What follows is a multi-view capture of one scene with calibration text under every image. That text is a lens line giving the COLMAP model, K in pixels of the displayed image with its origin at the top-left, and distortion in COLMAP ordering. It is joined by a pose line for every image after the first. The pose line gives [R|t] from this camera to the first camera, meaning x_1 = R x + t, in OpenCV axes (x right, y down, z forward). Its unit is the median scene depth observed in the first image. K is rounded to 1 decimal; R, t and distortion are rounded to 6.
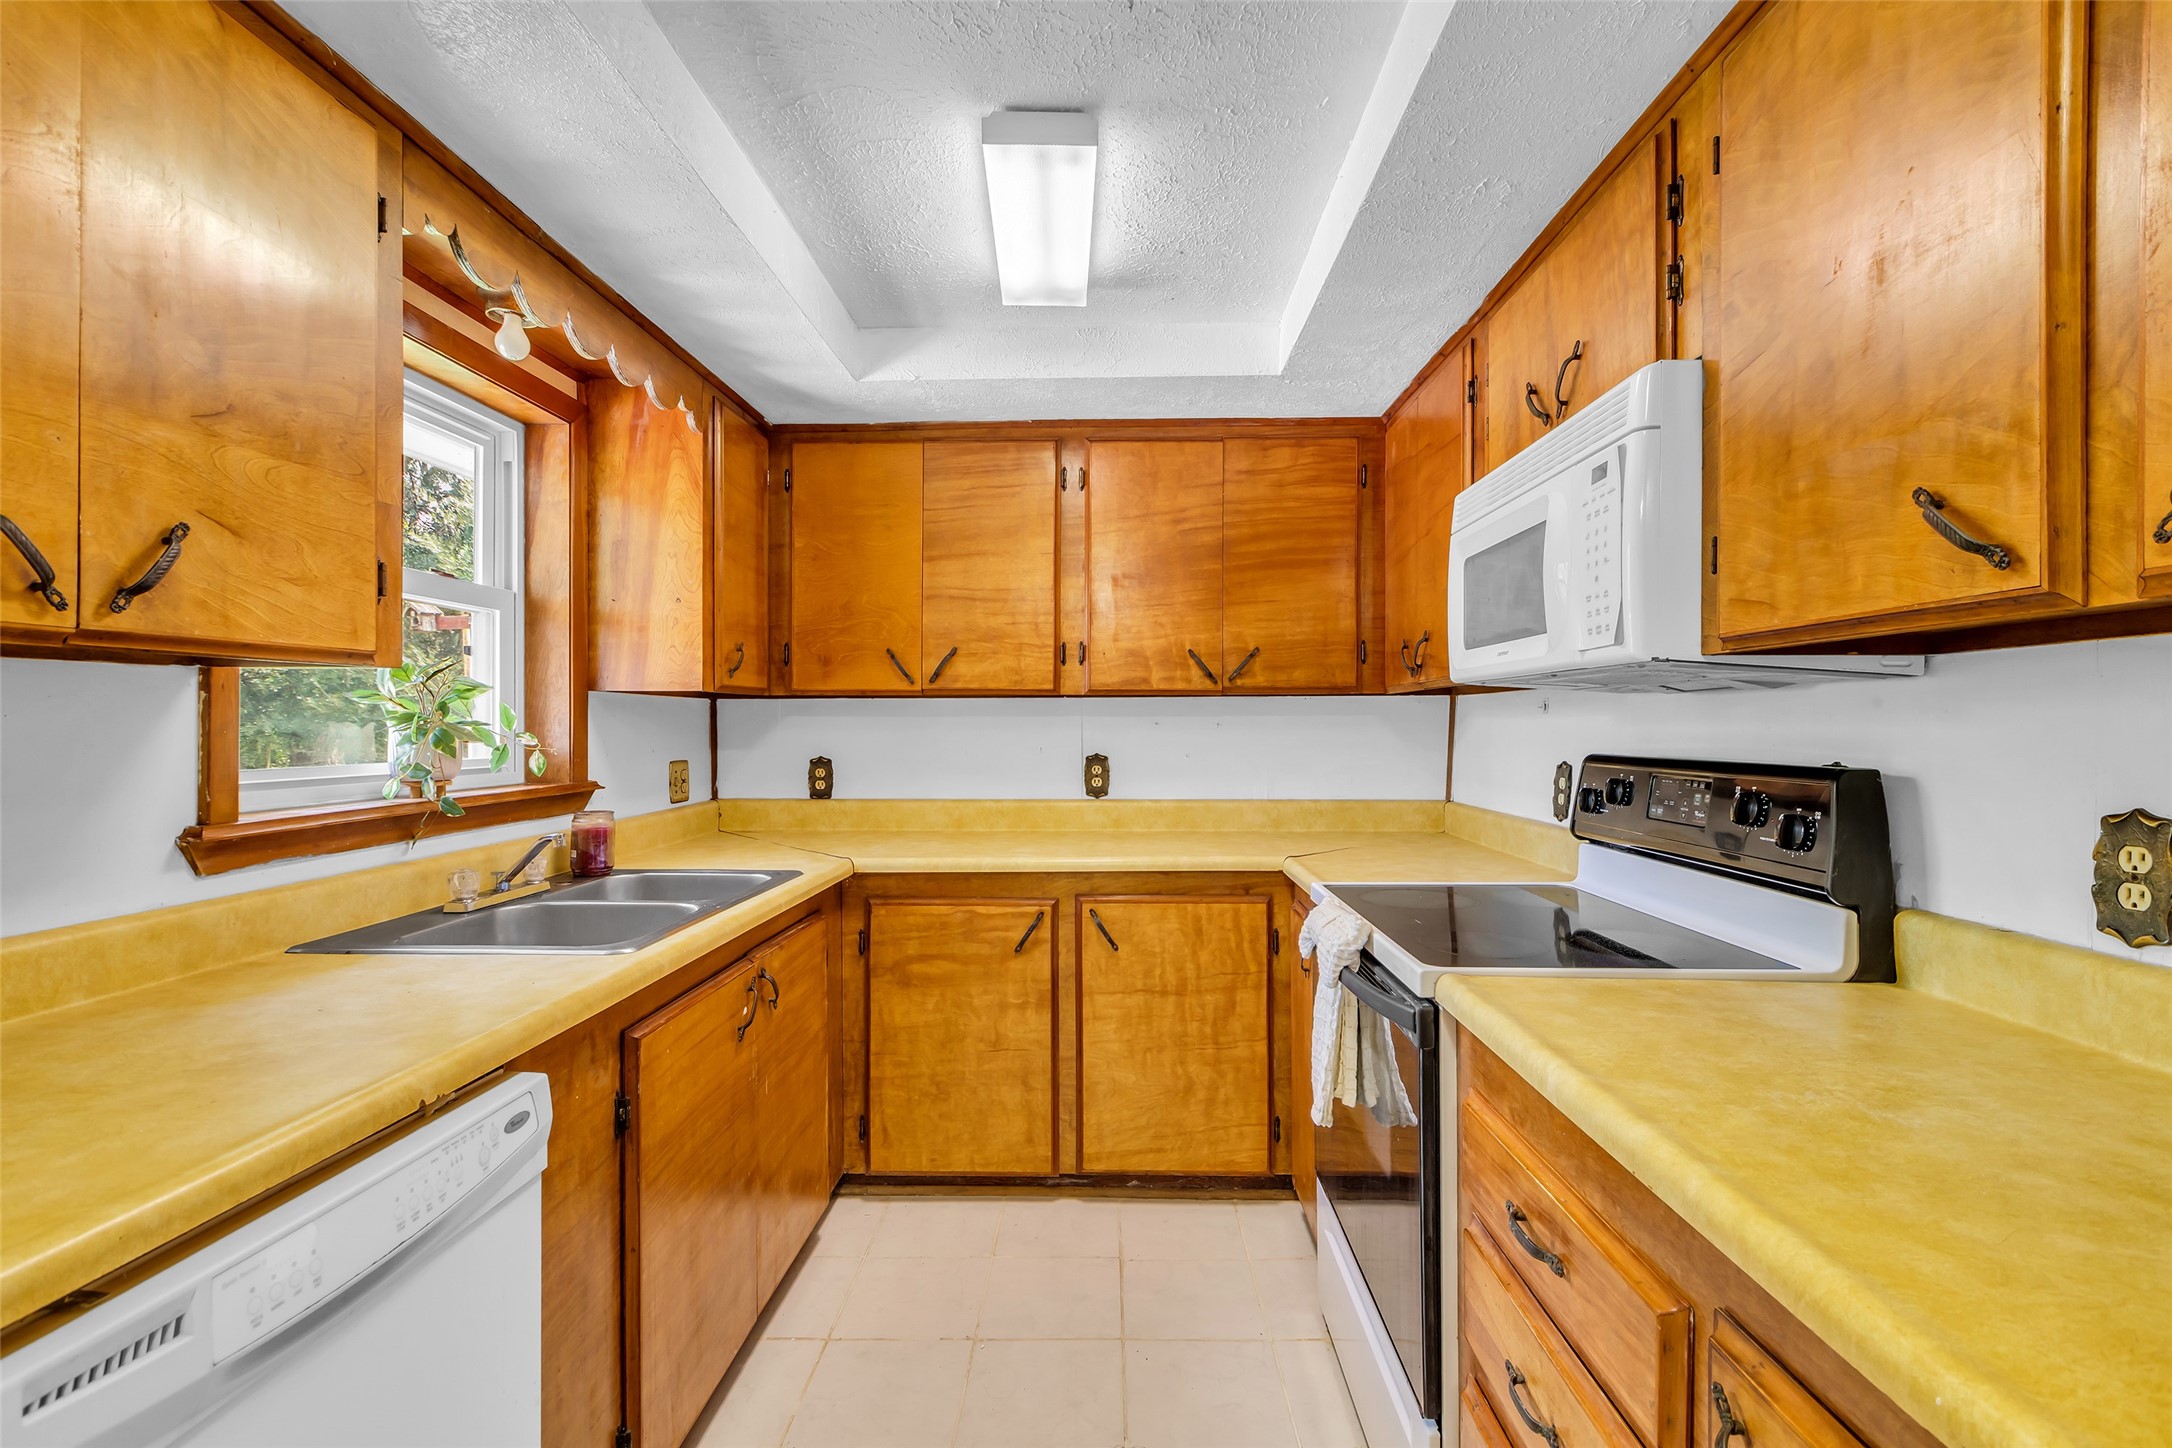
lens RADIAL K [[975.9, 0, 1101.1], [0, 975.9, 720.1], [0, 0, 1]] dist [0.001972, -0.000176]
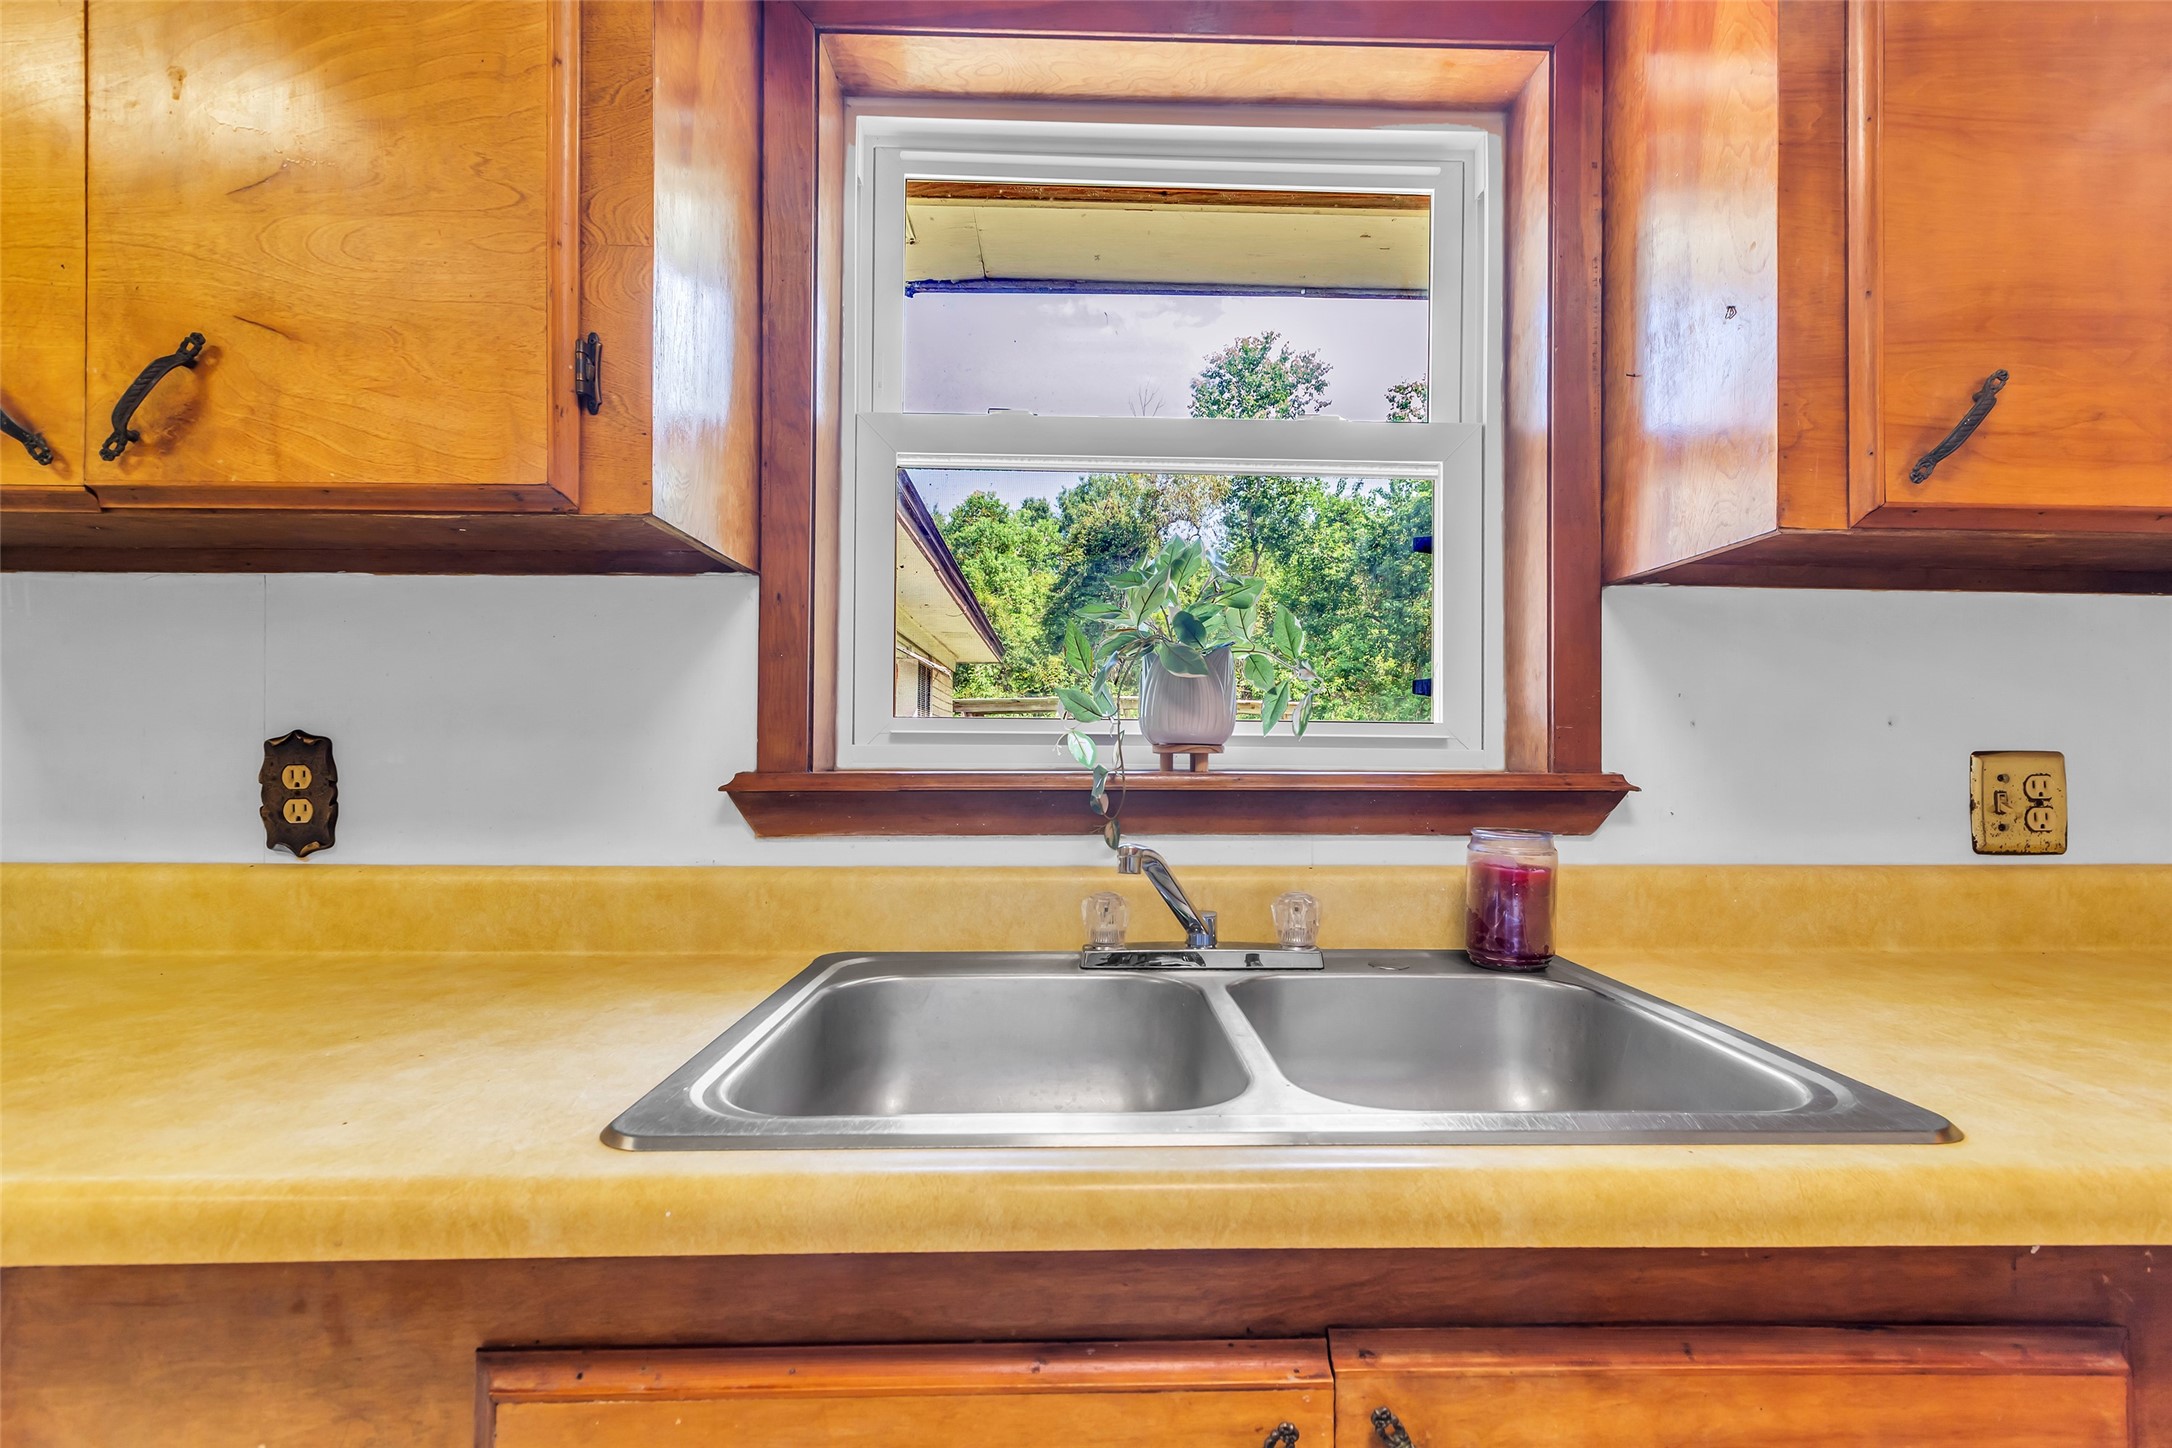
lens RADIAL K [[975.9, 0, 1105.1], [0, 975.9, 753.0], [0, 0, 1]] dist [0.001972, -0.000176]
pose [[0.057200, -0.006722, -0.998340, -0.123666], [-0.001034, 0.999976, -0.006792, 0.114205], [0.998362, 0.001421, 0.057192, 1.467725]]
